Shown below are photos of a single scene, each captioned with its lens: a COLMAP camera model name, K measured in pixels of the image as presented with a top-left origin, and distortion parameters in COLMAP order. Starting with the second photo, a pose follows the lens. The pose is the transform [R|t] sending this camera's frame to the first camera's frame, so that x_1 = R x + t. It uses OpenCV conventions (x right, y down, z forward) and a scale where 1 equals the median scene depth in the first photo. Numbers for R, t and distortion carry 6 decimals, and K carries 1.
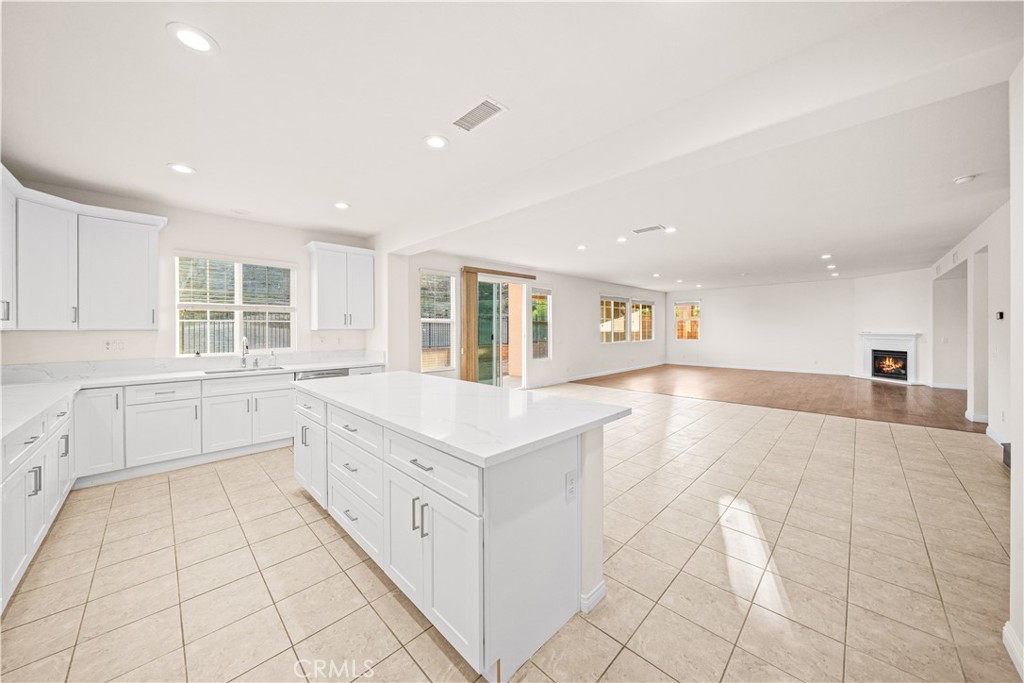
lens RADIAL K [[354.3, 0, 512.2], [0, 354.3, 329.6], [0, 0, 1]] dist [-0.000187, -0.000109]
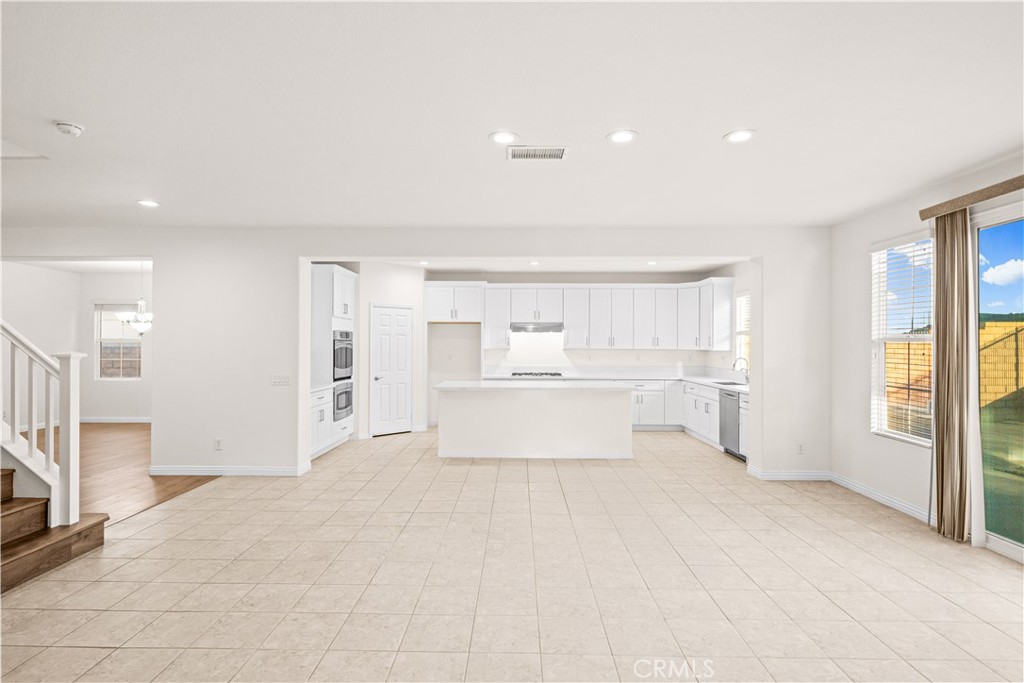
lens RADIAL K [[521.2, 0, 504.5], [0, 521.2, 342.3], [0, 0, 1]] dist [0.002379, 0.000071]
pose [[-0.730409, -0.000040, -0.683010, 0.515797], [0.000527, 1.000000, -0.000622, -0.013902], [0.683009, -0.000814, -0.730409, 0.852533]]
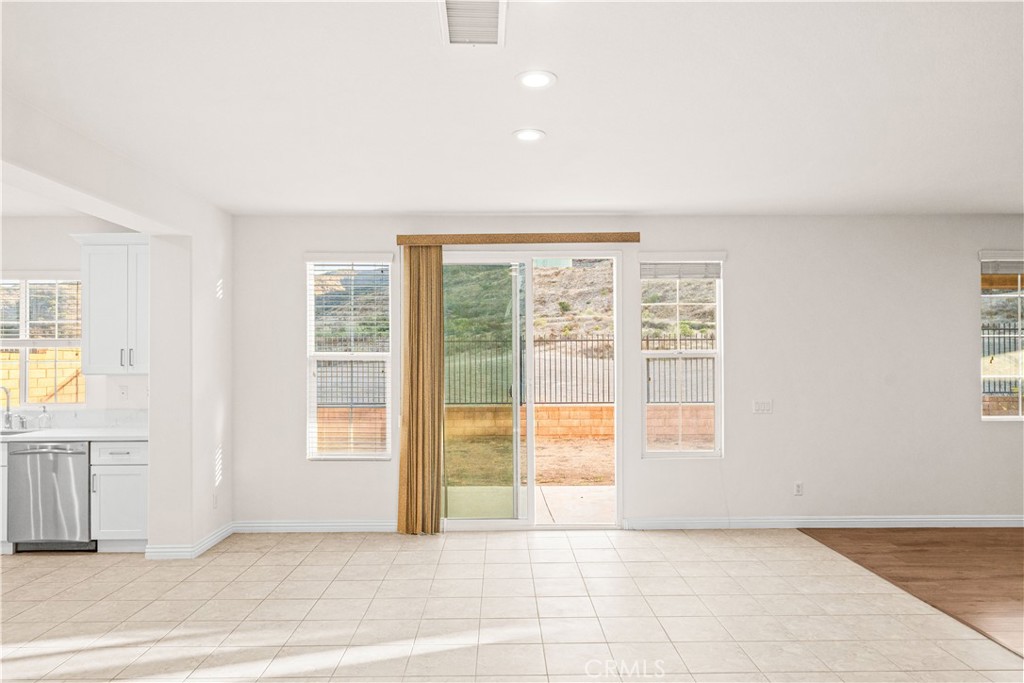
lens RADIAL K [[654.4, 0, 512.0], [0, 654.4, 341.5], [0, 0, 1]] dist [0.005019, -0.000376]
pose [[0.710286, -0.020895, -0.703603, 0.434212], [0.001862, 0.999612, -0.027806, -0.013598], [0.703911, 0.018440, 0.710049, 0.381466]]
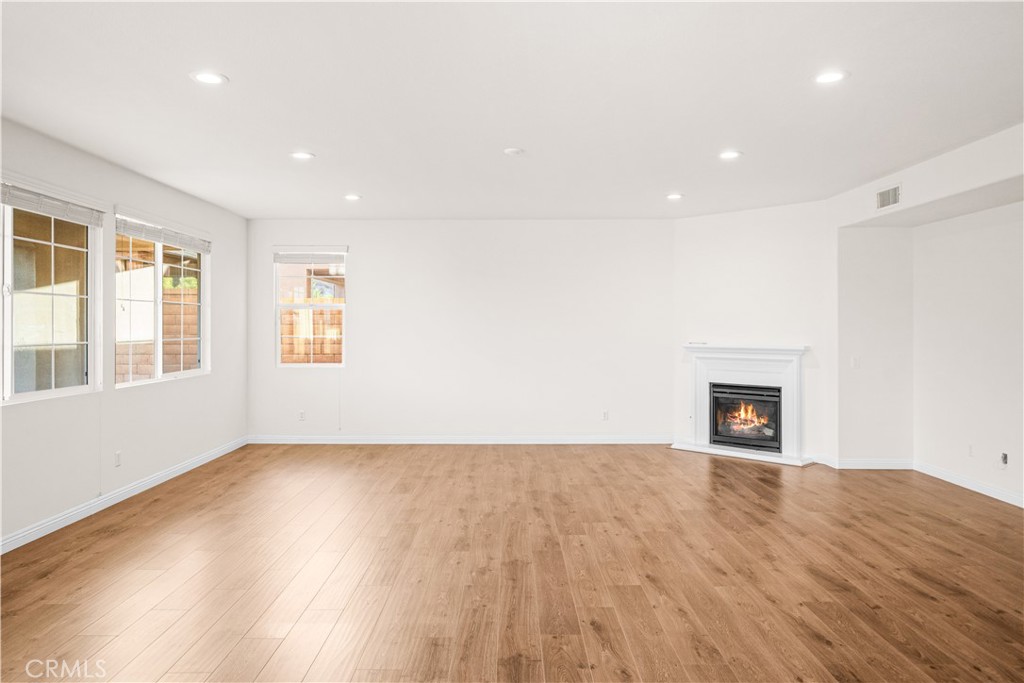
lens RADIAL K [[691.3, 0, 506.5], [0, 691.3, 326.6], [0, 0, 1]] dist [0.006415, 0.002852]
pose [[0.715787, 0.006241, 0.698291, 0.267953], [-0.003844, 0.999980, -0.004997, -0.009106], [-0.698308, 0.000892, 0.715797, 0.632440]]
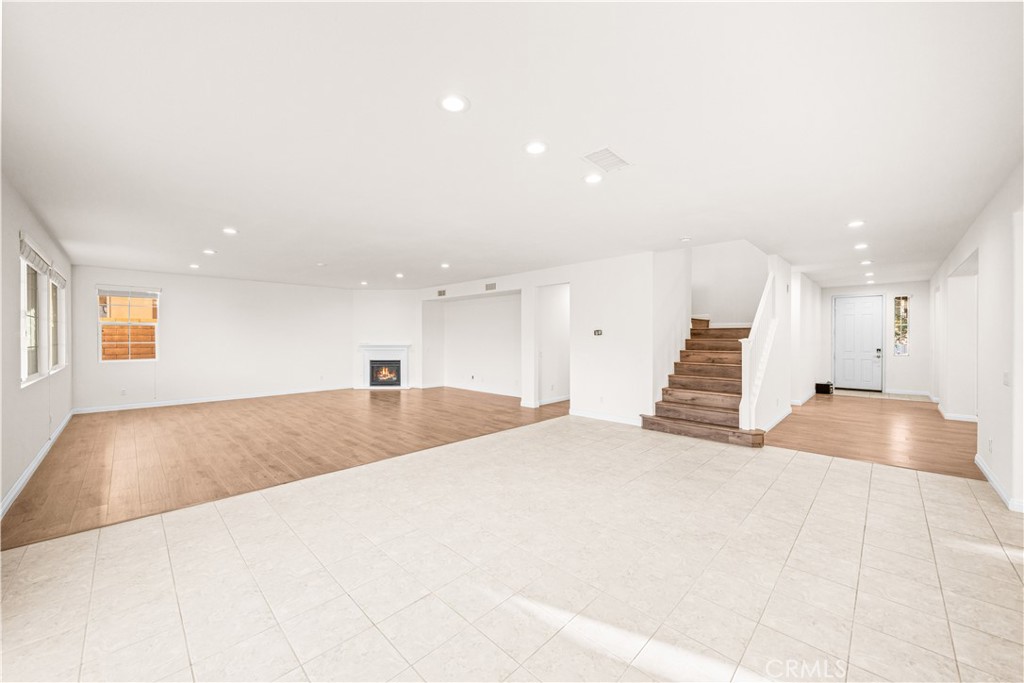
lens RADIAL K [[381.0, 0, 508.8], [0, 381.0, 338.5], [0, 0, 1]] dist [-0.001415, -0.000131]
pose [[0.005521, 0.002253, 0.999982, -0.114139], [0.001117, 0.999997, -0.002259, -0.005583], [-0.999984, 0.001130, 0.005519, 0.657090]]
